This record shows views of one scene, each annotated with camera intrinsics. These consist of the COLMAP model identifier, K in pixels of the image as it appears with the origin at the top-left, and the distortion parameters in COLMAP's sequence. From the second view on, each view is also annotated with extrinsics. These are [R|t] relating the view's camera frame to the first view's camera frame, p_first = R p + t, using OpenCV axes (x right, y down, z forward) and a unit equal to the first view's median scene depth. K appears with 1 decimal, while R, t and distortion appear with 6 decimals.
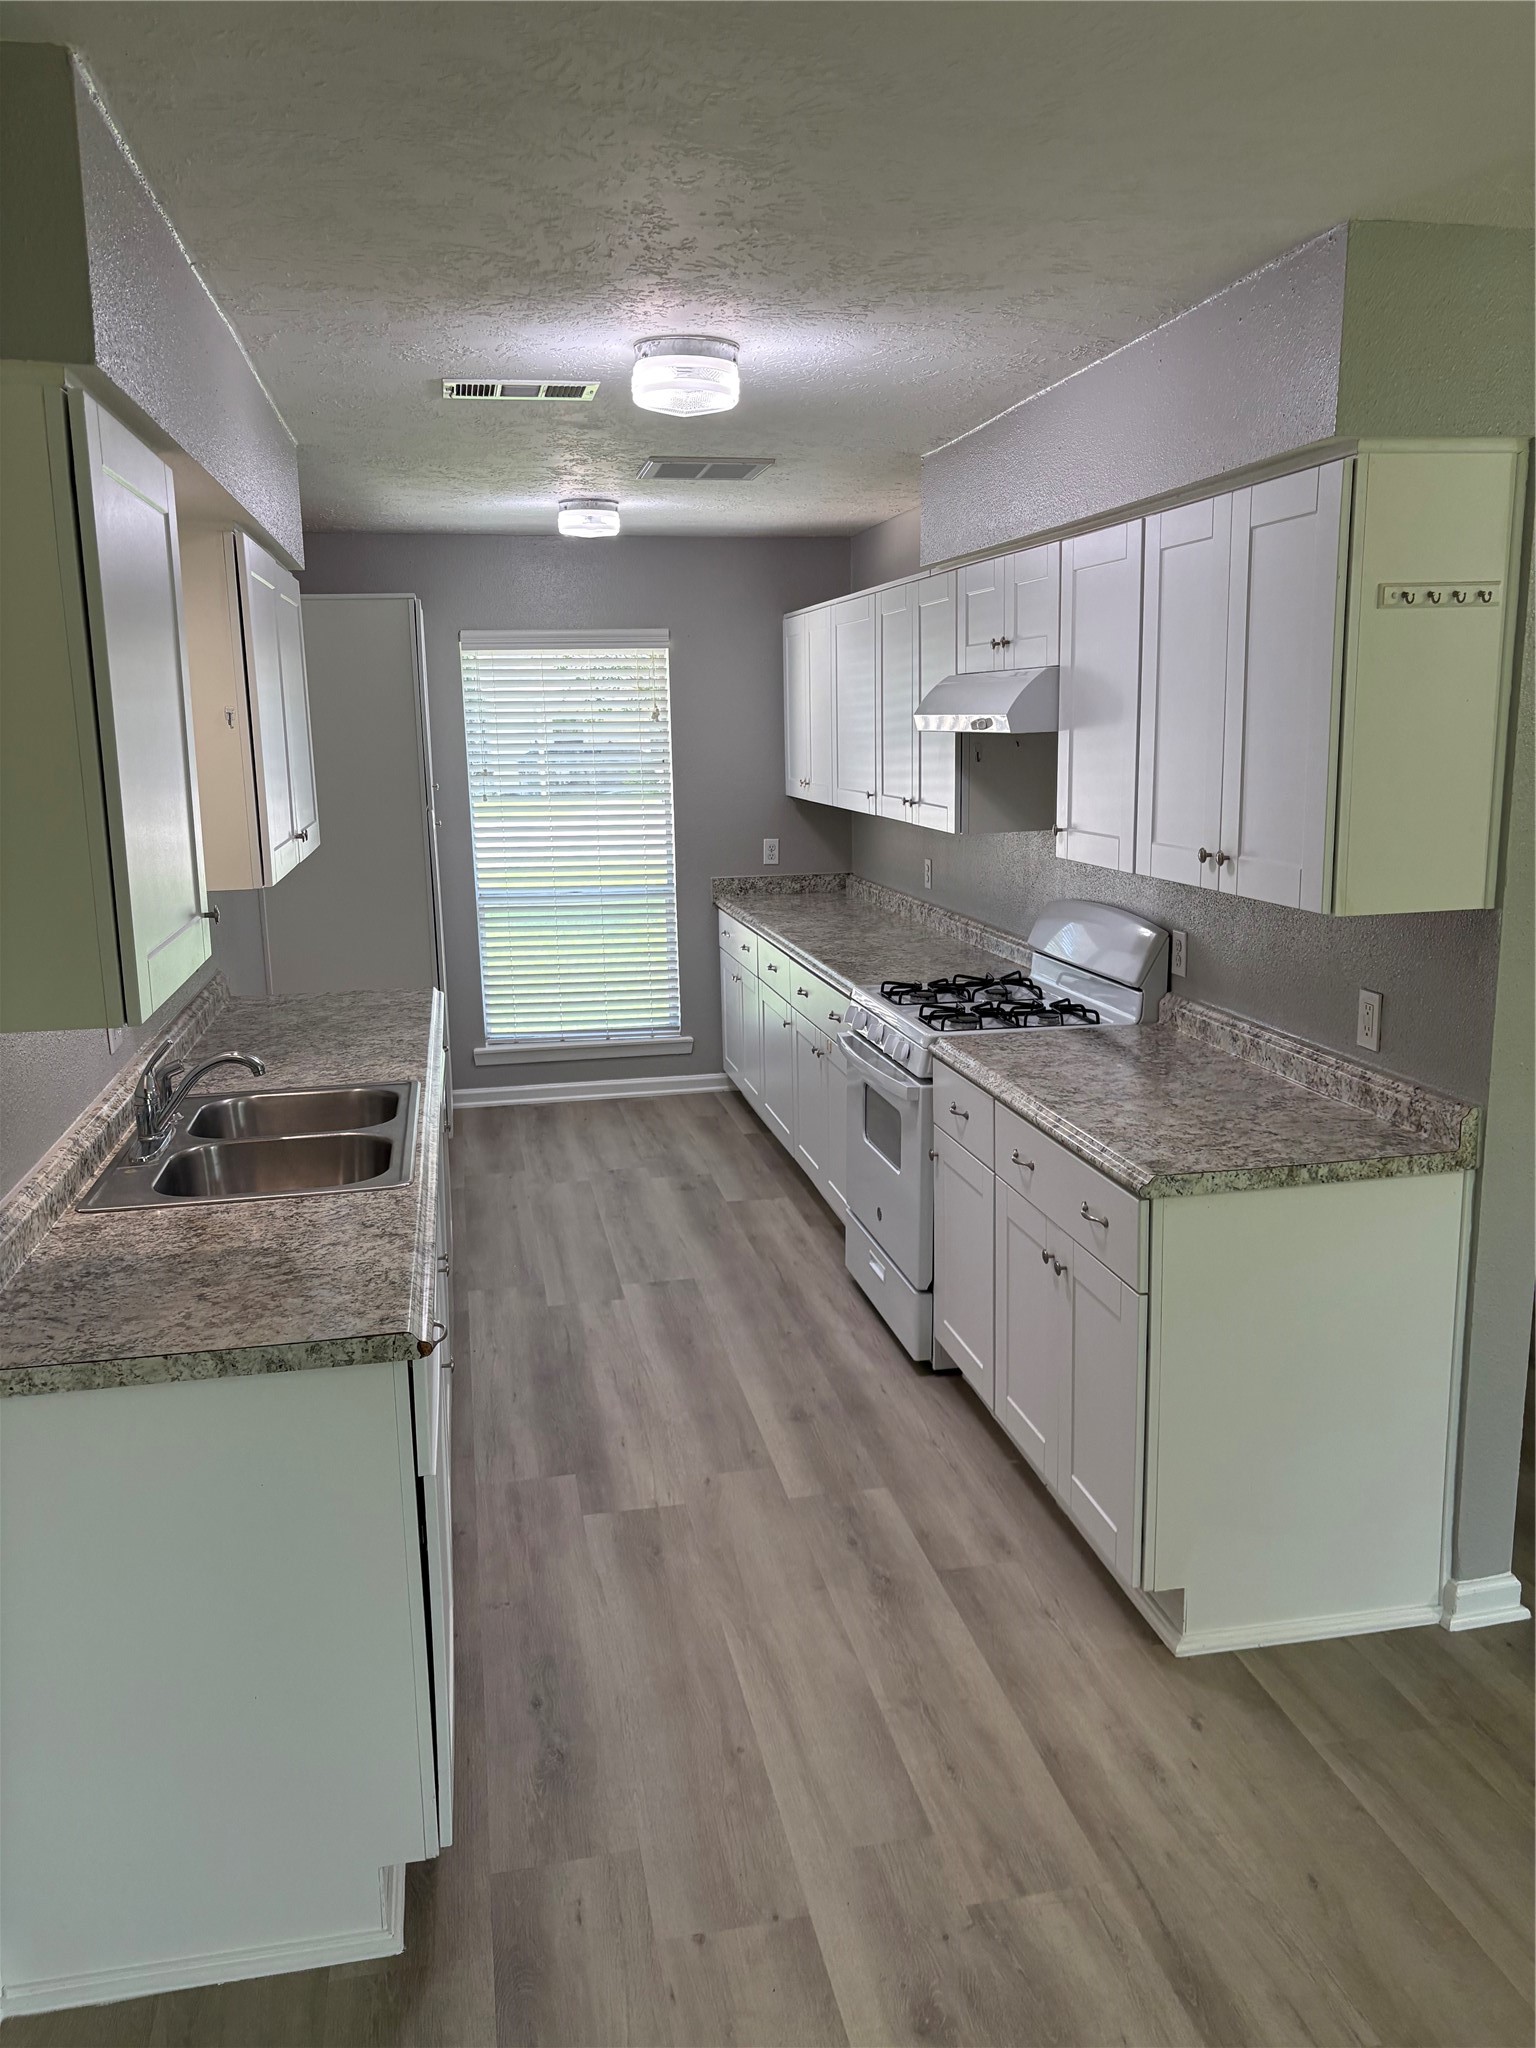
lens RADIAL K [[1595.8, 0, 767.8], [0, 1595.8, 1021.7], [0, 0, 1]] dist [0.039958, -0.003041]
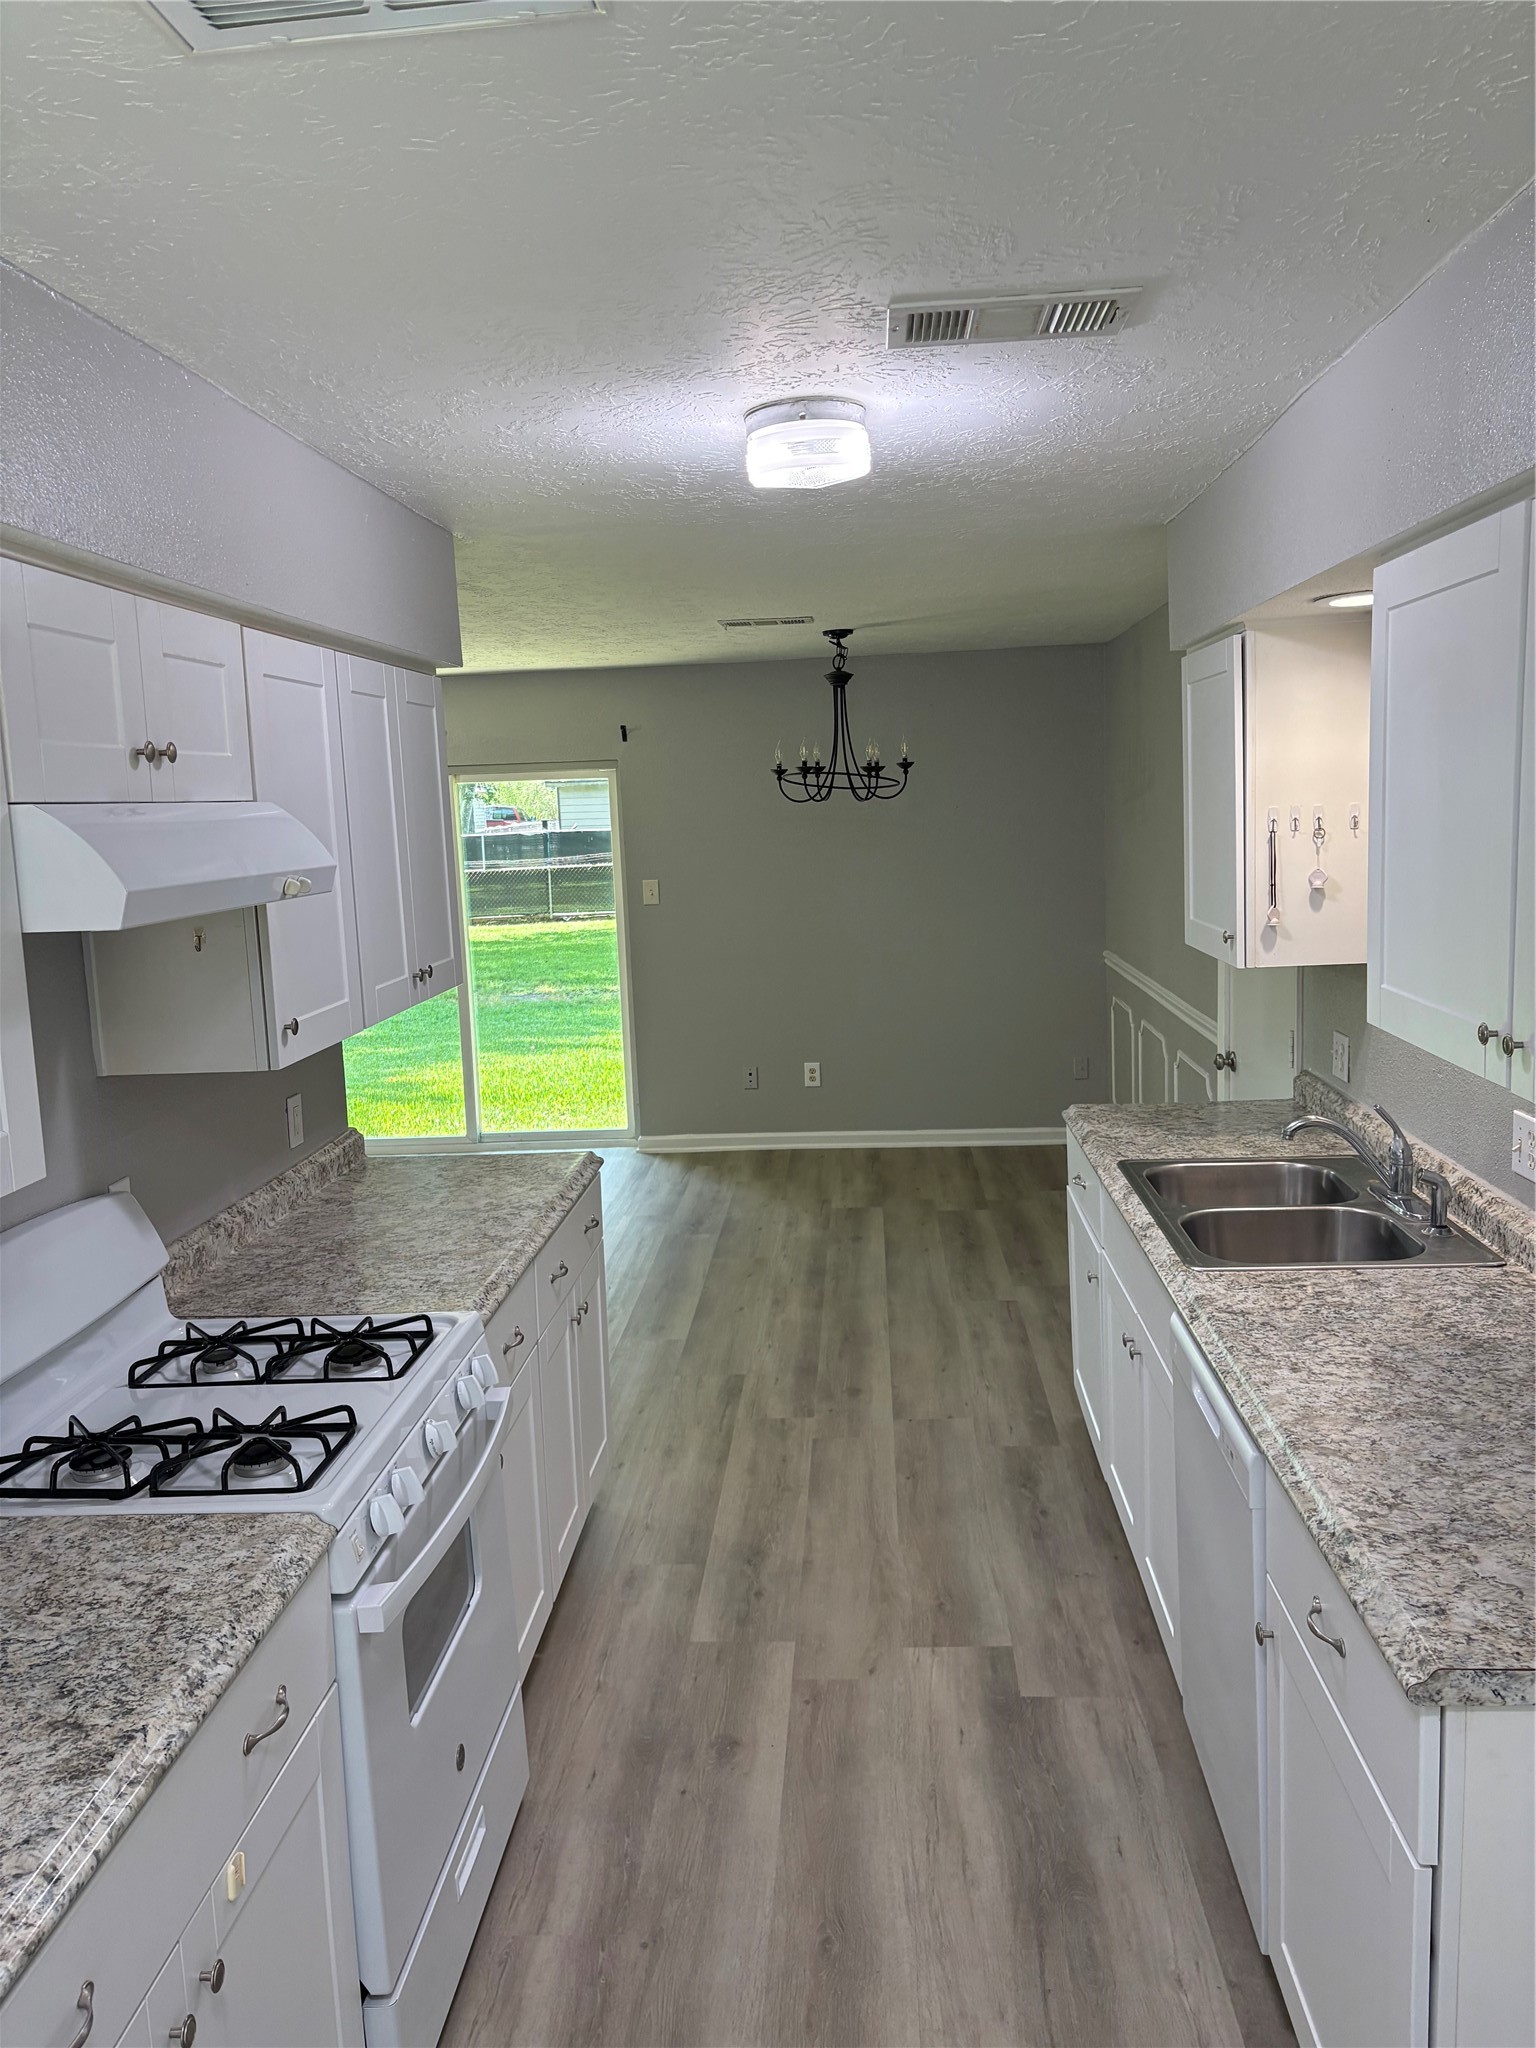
lens RADIAL K [[1595.8, 0, 765.9], [0, 1595.8, 1022.1], [0, 0, 1]] dist [0.039958, -0.003041]
pose [[-0.964573, 0.020840, 0.262993, -0.237542], [0.106483, 0.942820, 0.315836, -0.366965], [-0.241373, 0.332651, -0.911637, 1.813512]]
